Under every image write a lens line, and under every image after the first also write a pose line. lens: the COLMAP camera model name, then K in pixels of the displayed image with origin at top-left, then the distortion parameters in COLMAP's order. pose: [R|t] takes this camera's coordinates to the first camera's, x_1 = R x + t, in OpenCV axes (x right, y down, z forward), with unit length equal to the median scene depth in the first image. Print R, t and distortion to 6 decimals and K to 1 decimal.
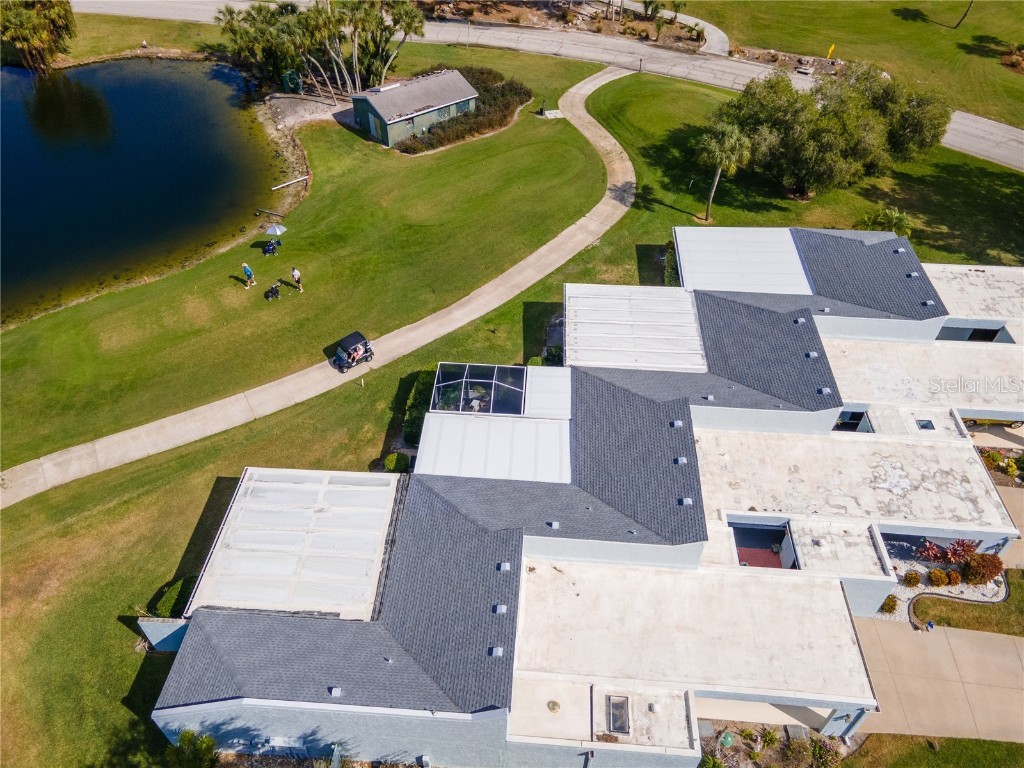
lens RADIAL K [[745.8, 0, 519.8], [0, 745.8, 377.1], [0, 0, 1]] dist [0.033356, 0.005995]
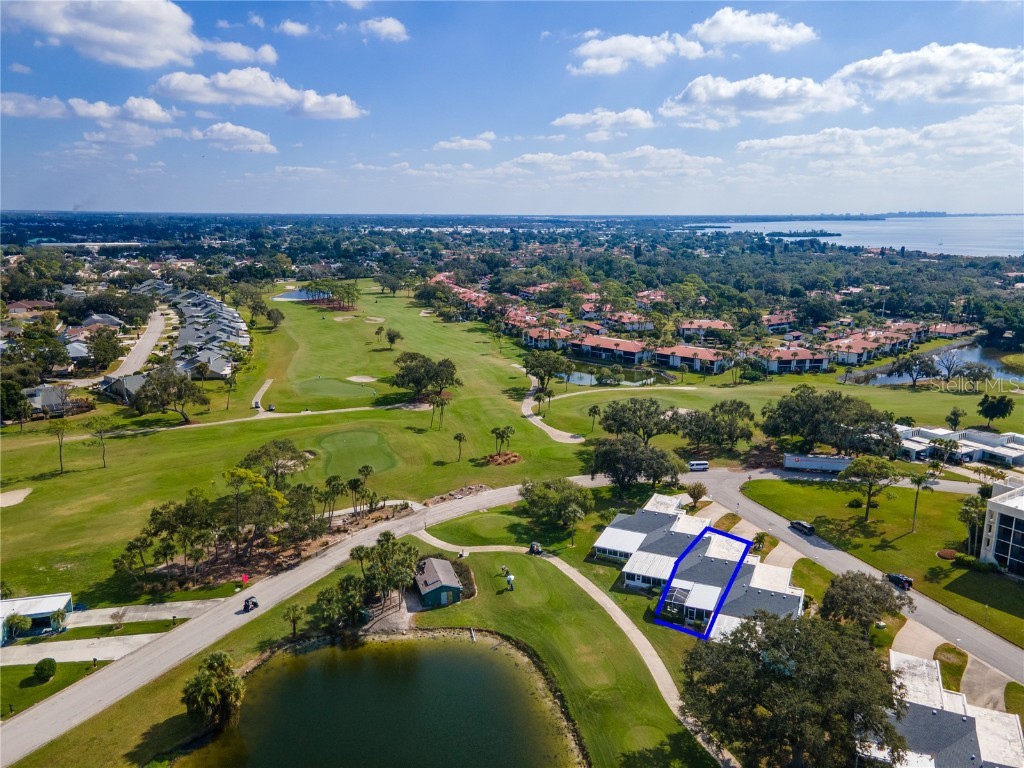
lens RADIAL K [[744.5, 0, 512.0], [0, 744.5, 384.0], [0, 0, 1]] dist [0.014476, 0.050726]
pose [[0.362020, -0.231519, 0.902962, -1.776701], [0.651756, 0.755408, -0.067619, -0.537827], [-0.666450, 0.612990, 0.424367, -0.207910]]
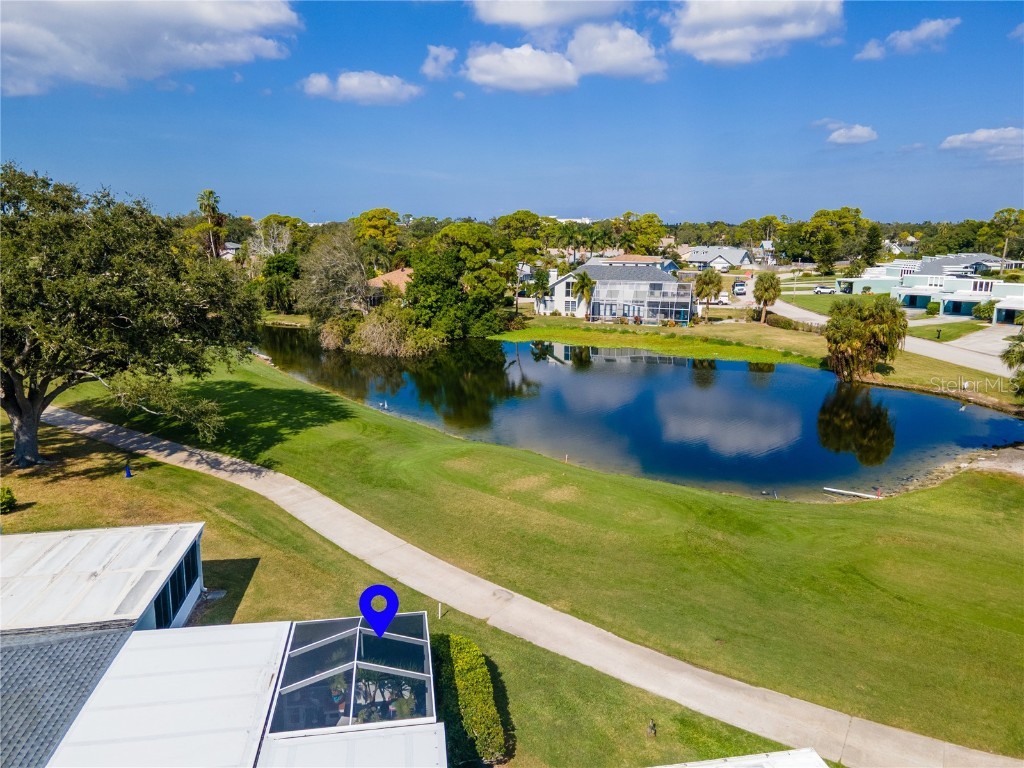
lens RADIAL K [[744.5, 0, 512.0], [0, 744.5, 384.0], [0, 0, 1]] dist [0.014476, 0.050726]
pose [[0.217614, 0.185253, -0.958293, 0.253693], [-0.679444, 0.733622, -0.012470, -0.115003], [0.700714, 0.653820, 0.285515, 0.530815]]
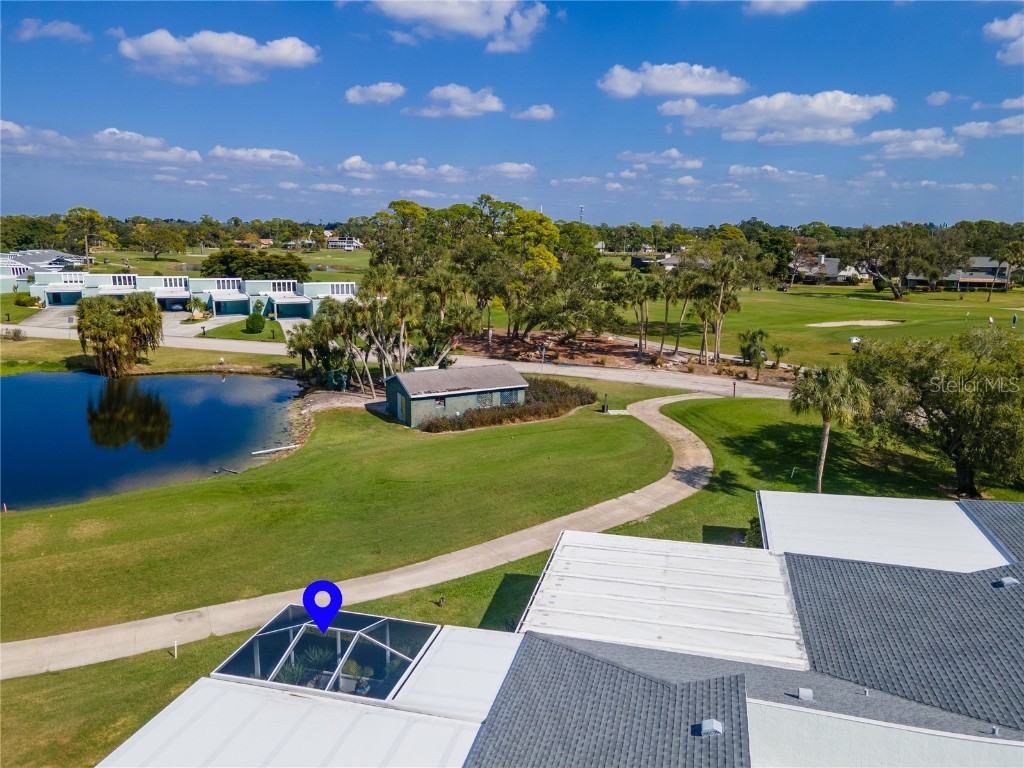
lens RADIAL K [[745.8, 0, 519.8], [0, 745.8, 377.1], [0, 0, 1]] dist [0.033356, 0.005995]
pose [[0.981629, 0.026401, -0.188966, 0.105500], [-0.124852, 0.837791, -0.531524, 0.075518], [0.144281, 0.545352, 0.825696, 0.323197]]
